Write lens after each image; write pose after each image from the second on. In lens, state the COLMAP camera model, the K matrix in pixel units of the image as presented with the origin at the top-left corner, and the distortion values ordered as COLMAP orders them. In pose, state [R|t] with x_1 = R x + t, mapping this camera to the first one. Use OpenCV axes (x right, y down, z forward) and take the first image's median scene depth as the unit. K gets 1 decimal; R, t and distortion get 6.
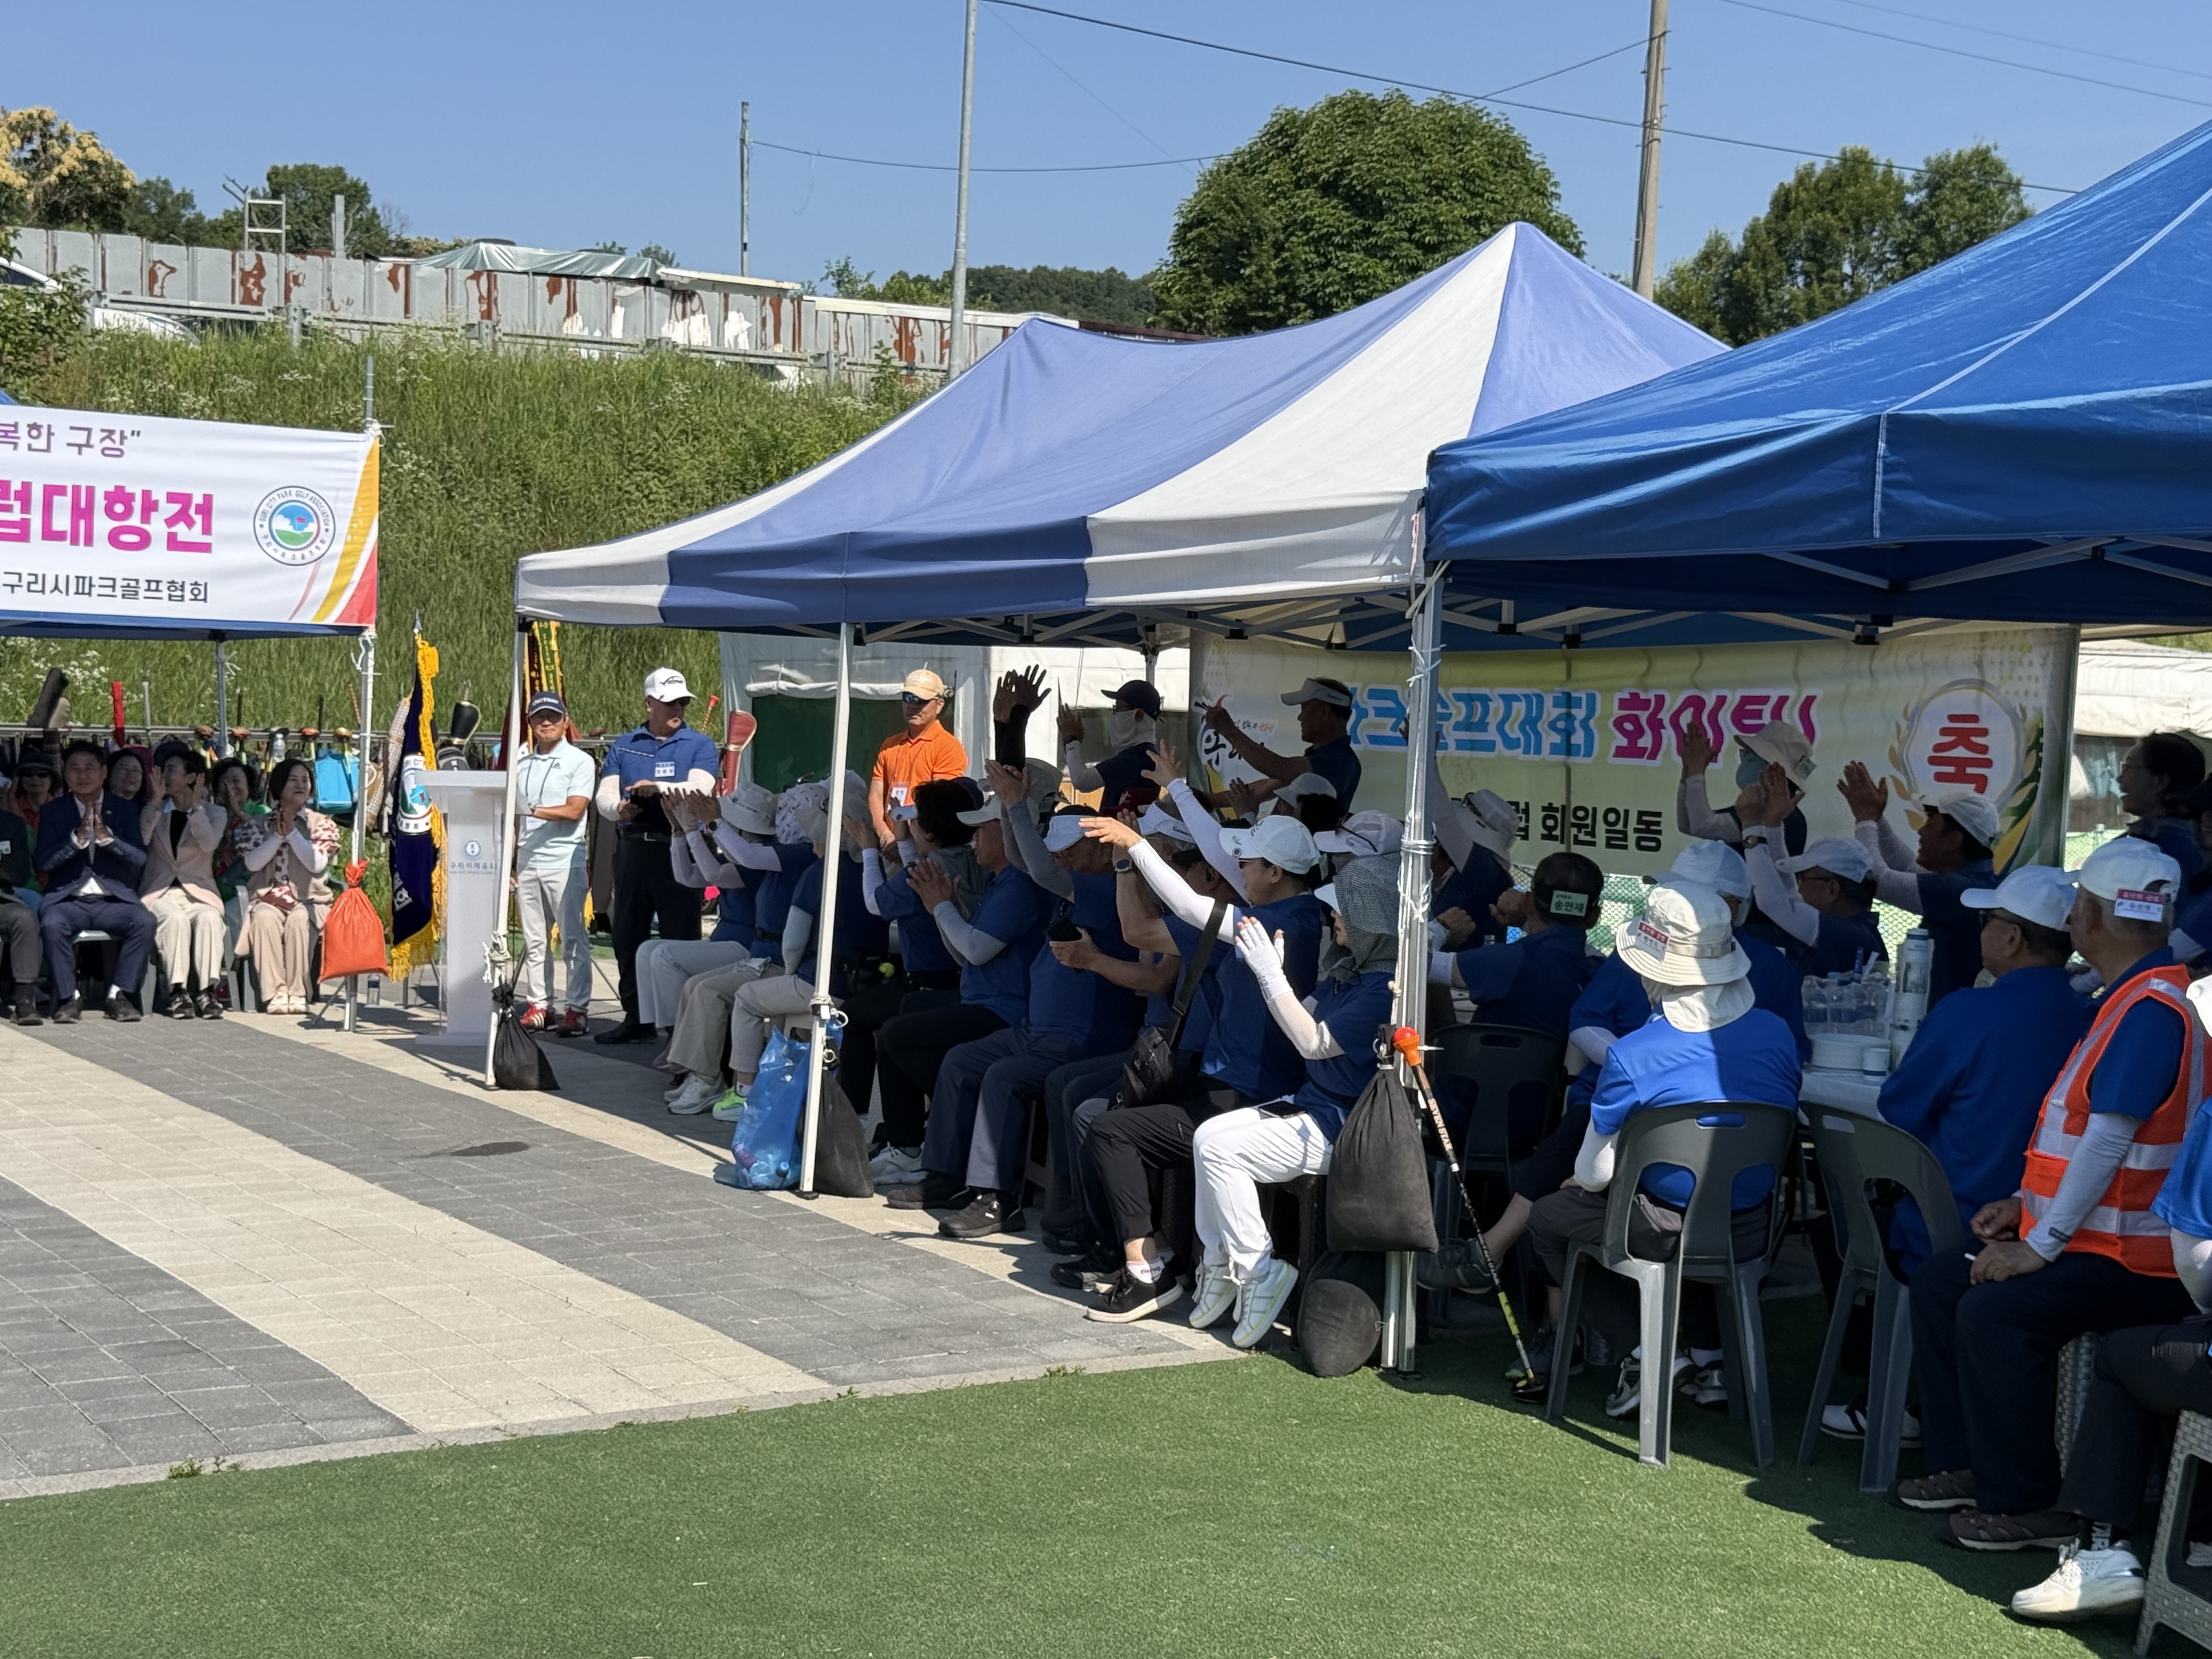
lens RADIAL K [[3101.9, 0, 1120.4], [0, 3101.9, 836.9], [0, 0, 1]] dist [0.191503, -0.395747]
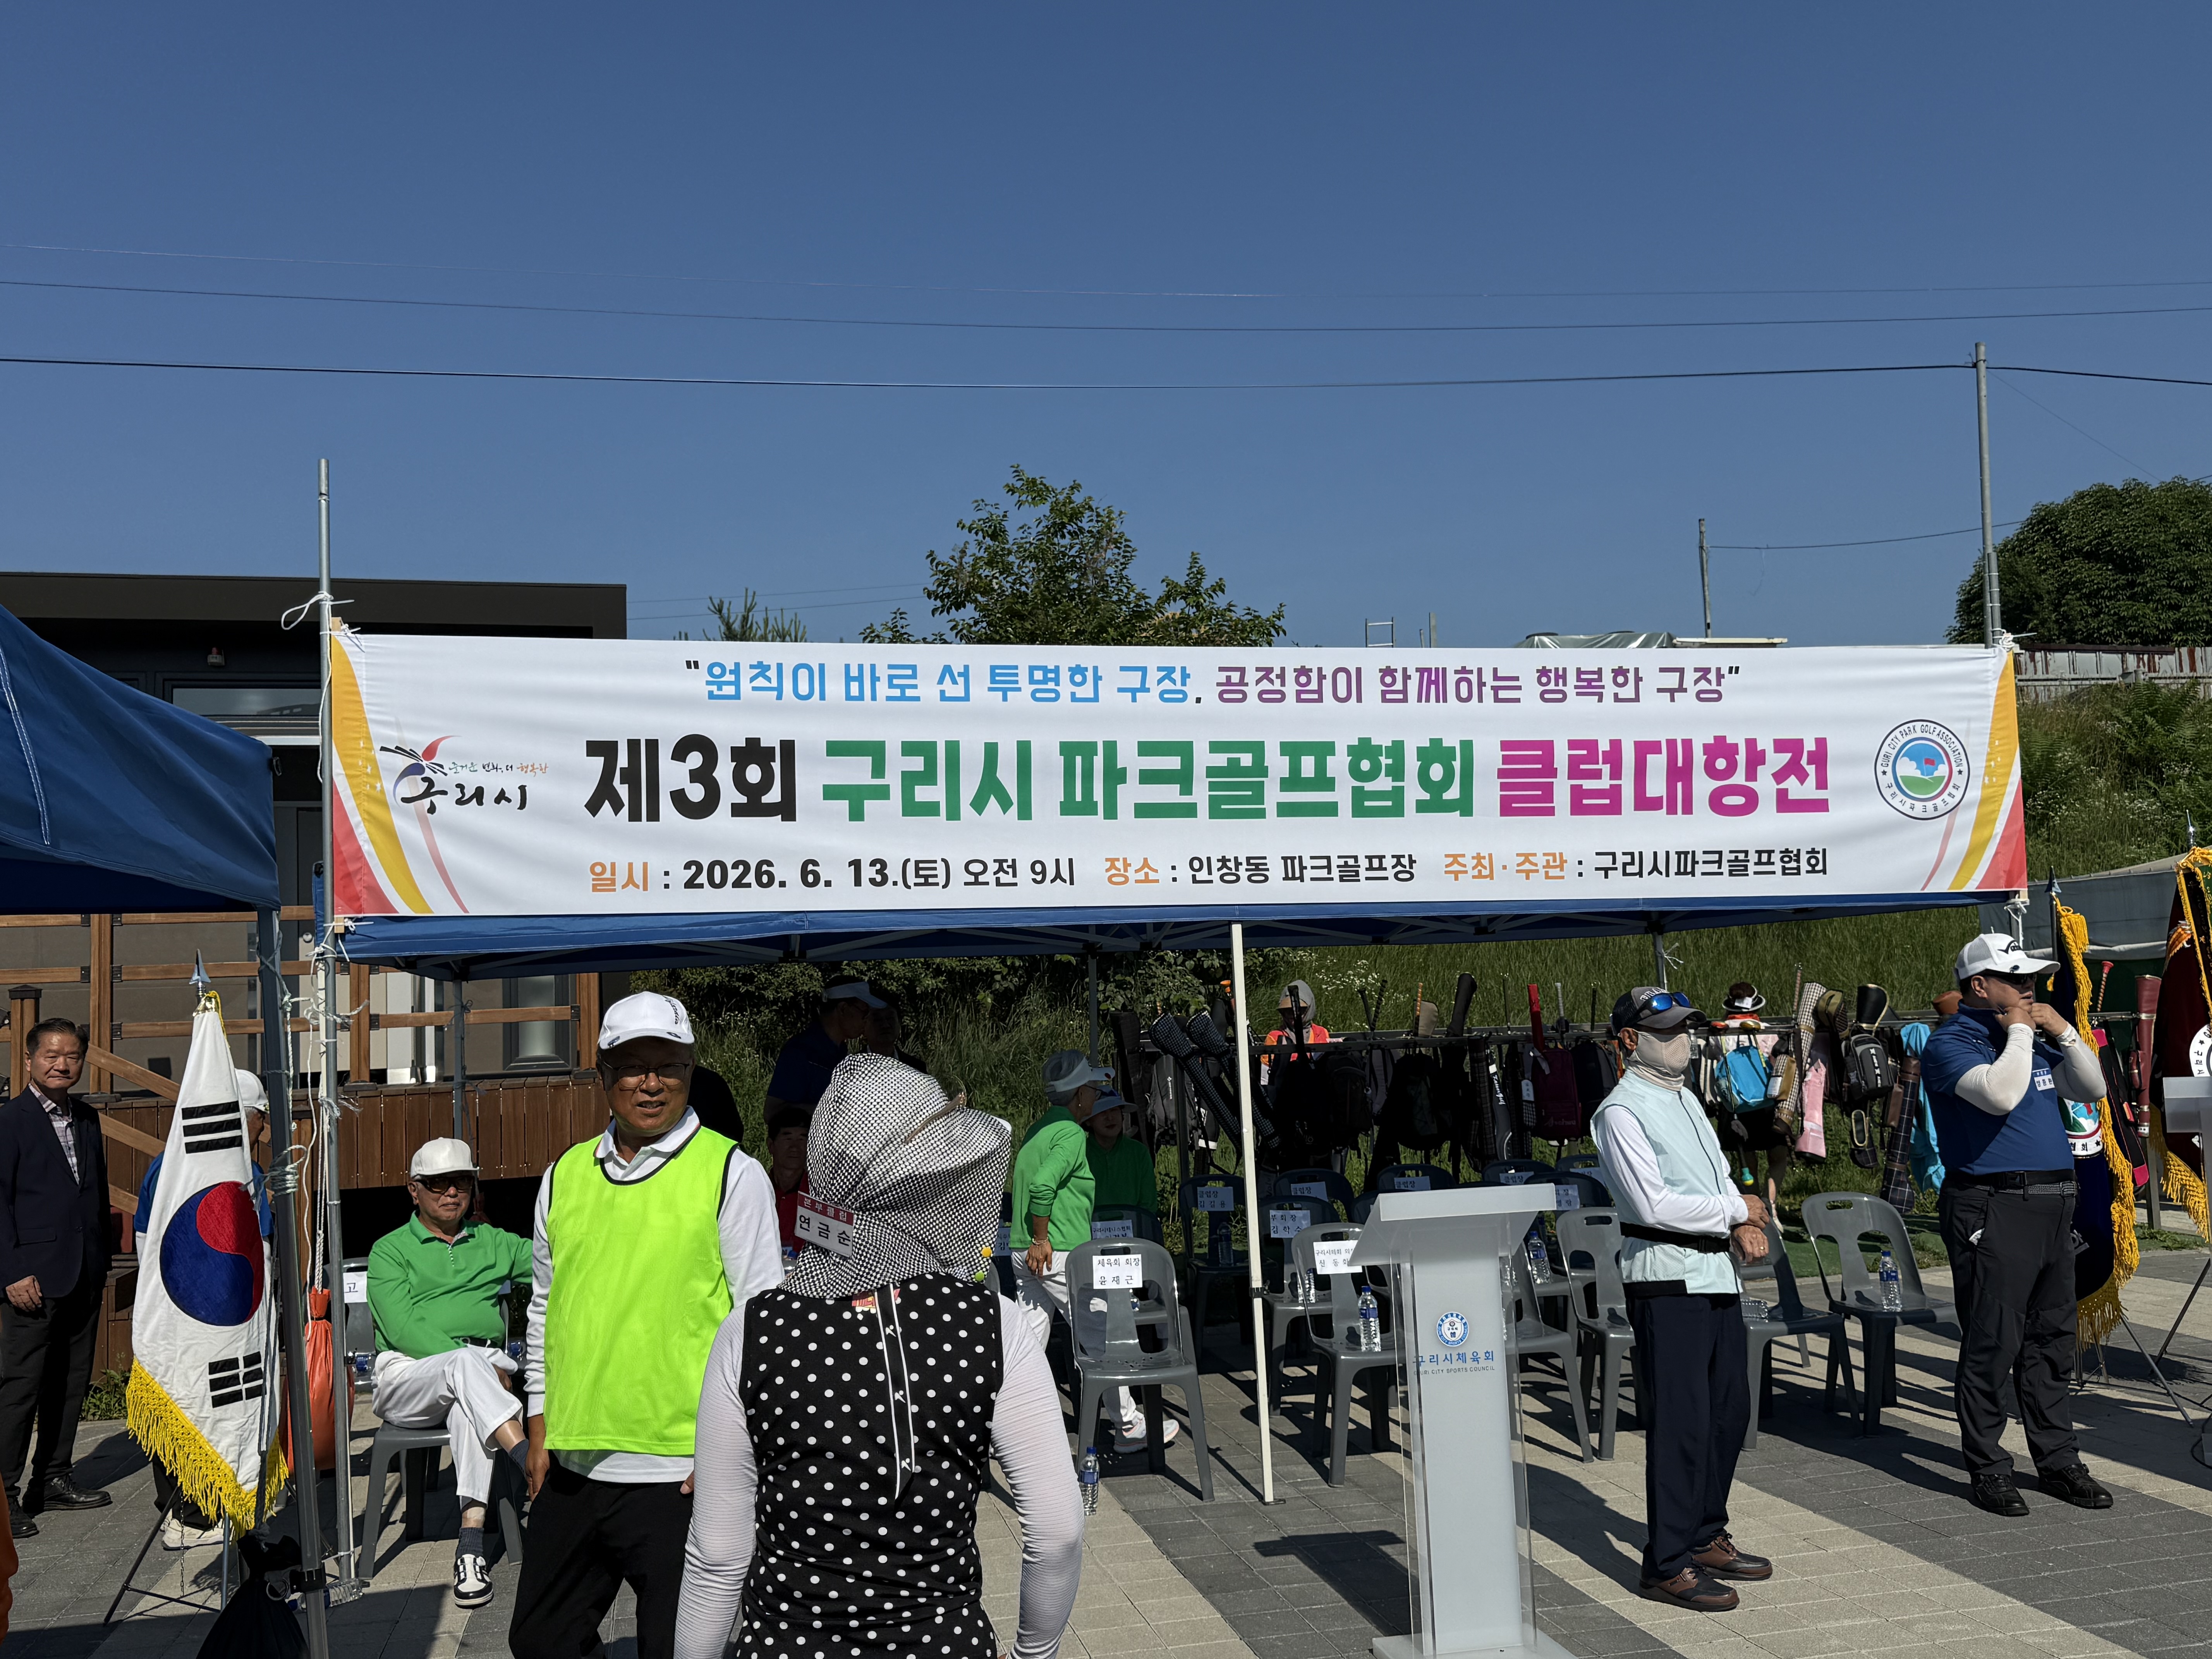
lens RADIAL K [[1961.9, 0, 1112.9], [0, 1961.9, 851.6], [0, 0, 1]] dist [0.186558, -0.396572]
pose [[0.942365, -0.082770, -0.324188, -0.291825], [0.046656, 0.991960, -0.117639, -0.029154], [0.331319, 0.095734, 0.938649, 0.463254]]
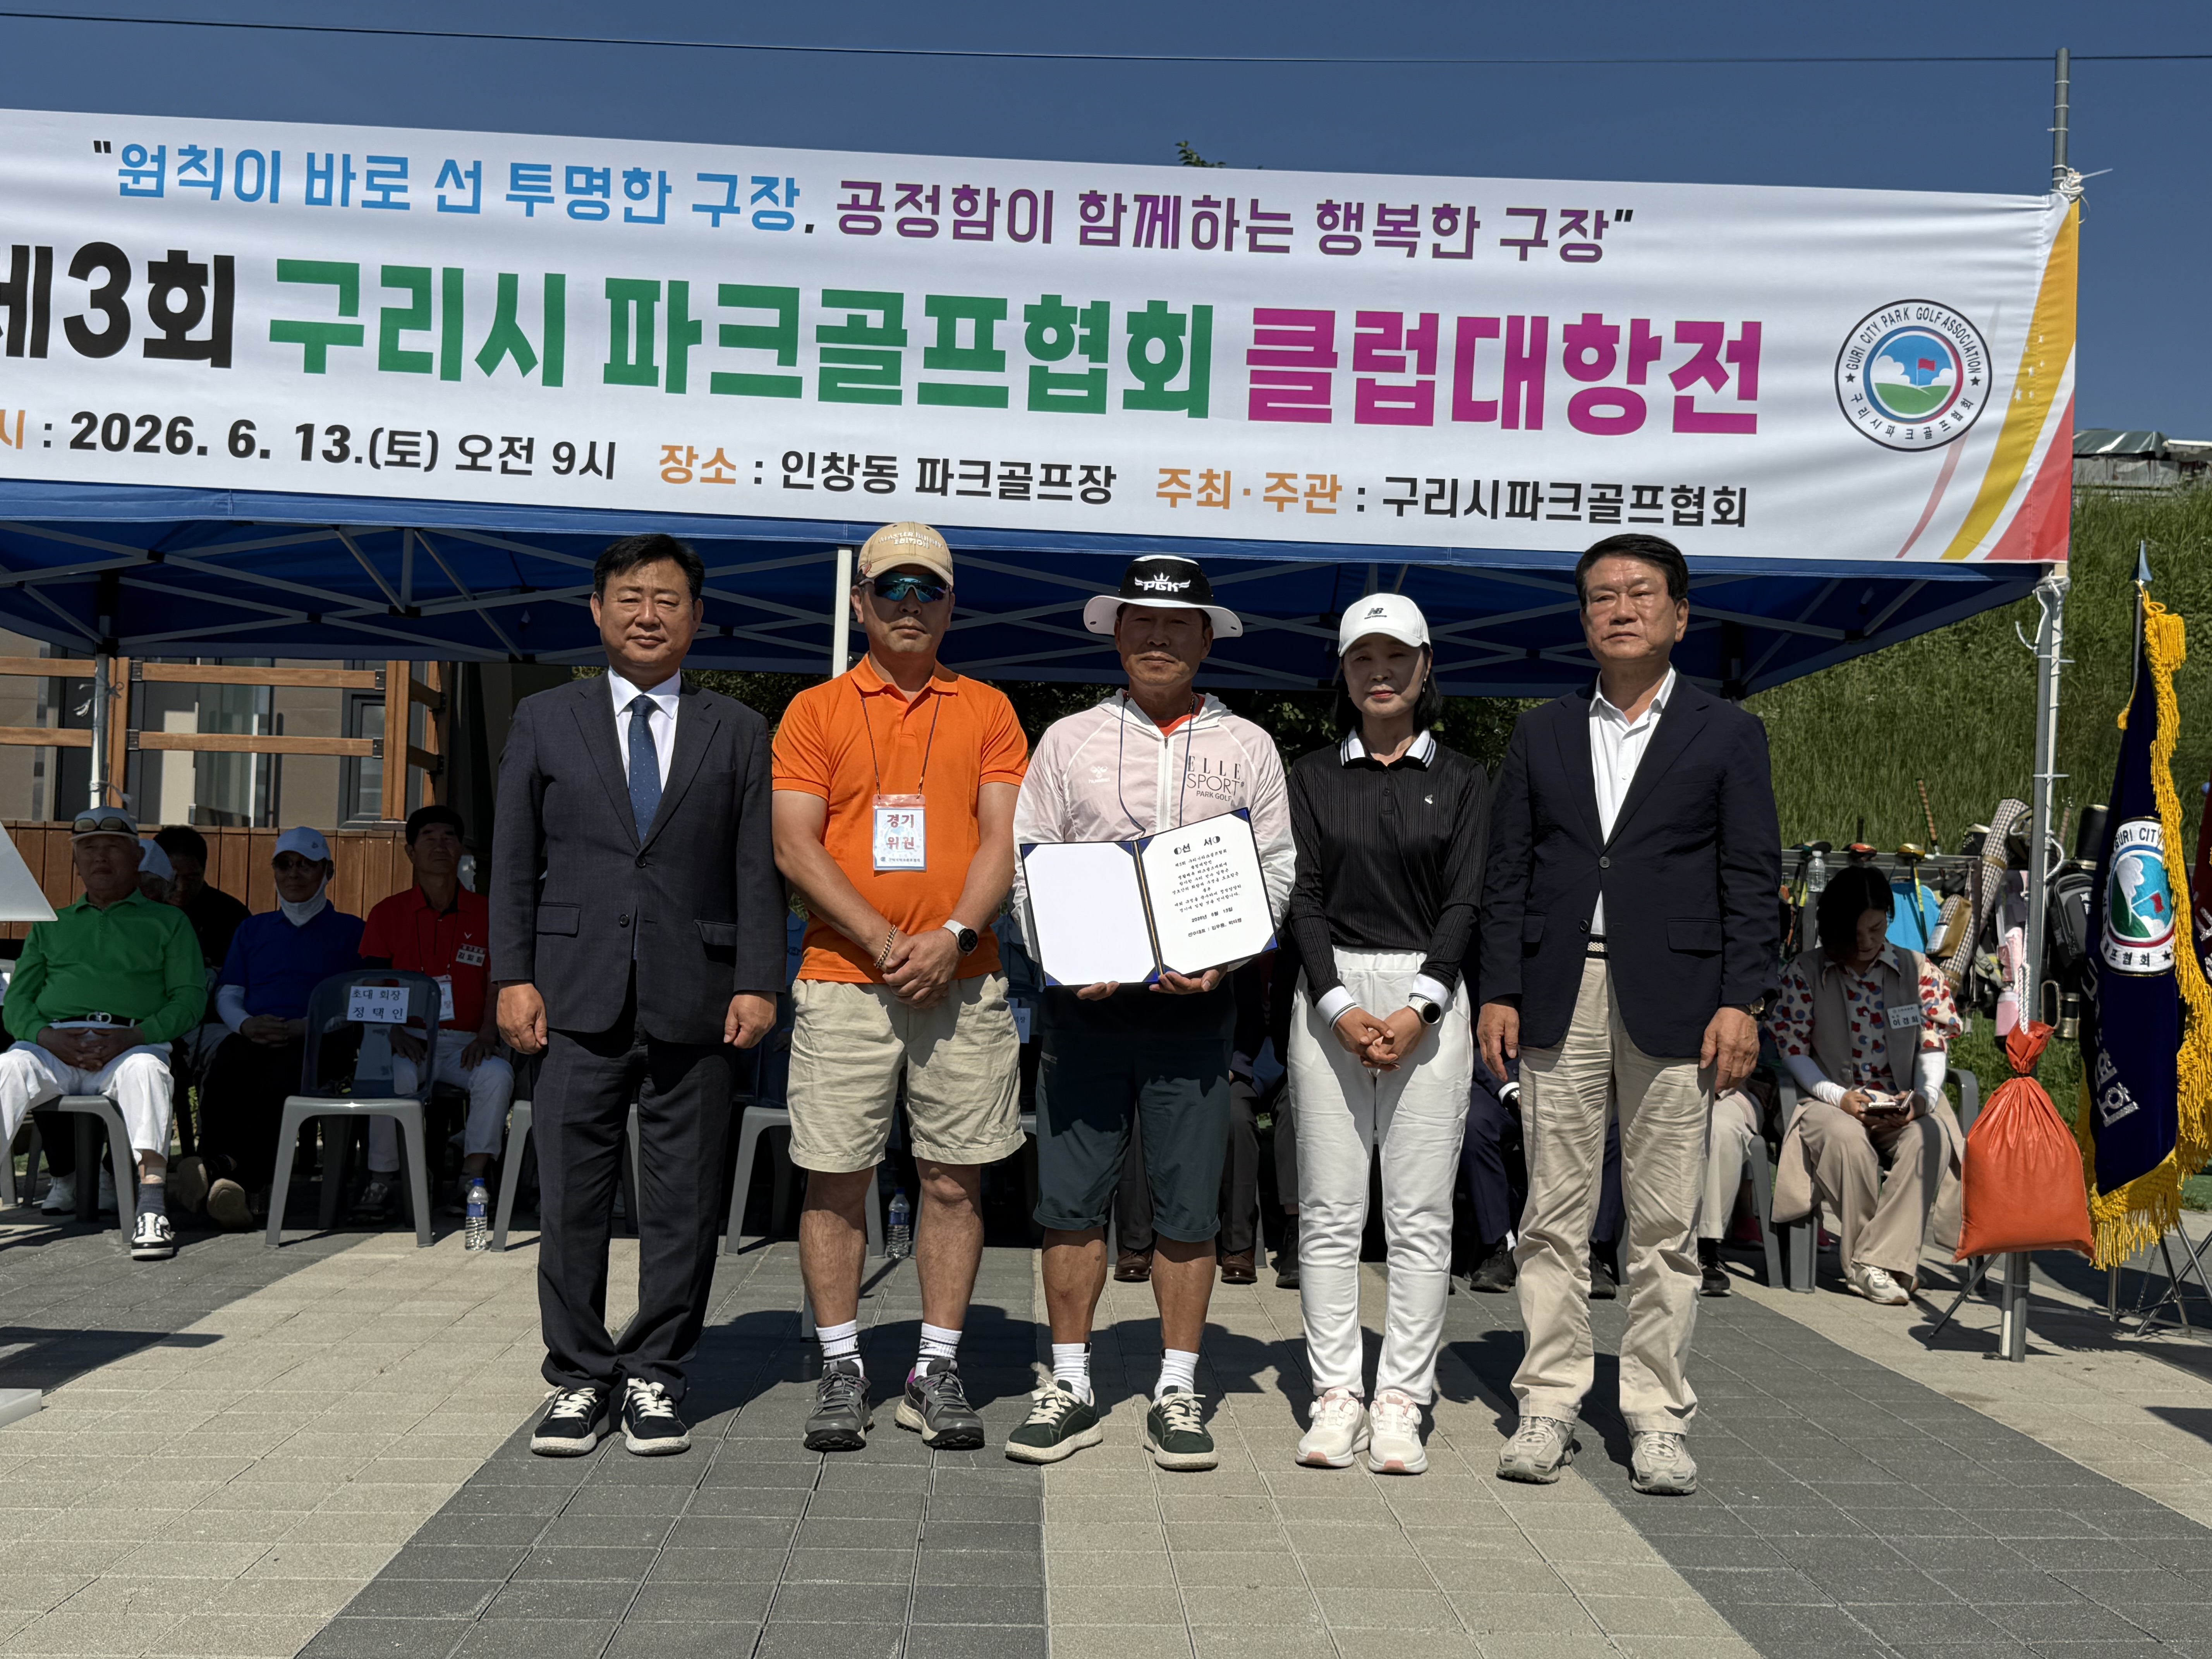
lens RADIAL K [[2428.5, 0, 1106.0], [0, 2428.5, 829.5], [0, 0, 1]] dist [0.206332, -0.468517]
pose [[0.869225, -0.017419, -0.494110, -0.176748], [-0.028792, 0.995900, -0.085759, 0.015187], [0.493578, 0.088770, 0.865160, 0.581914]]
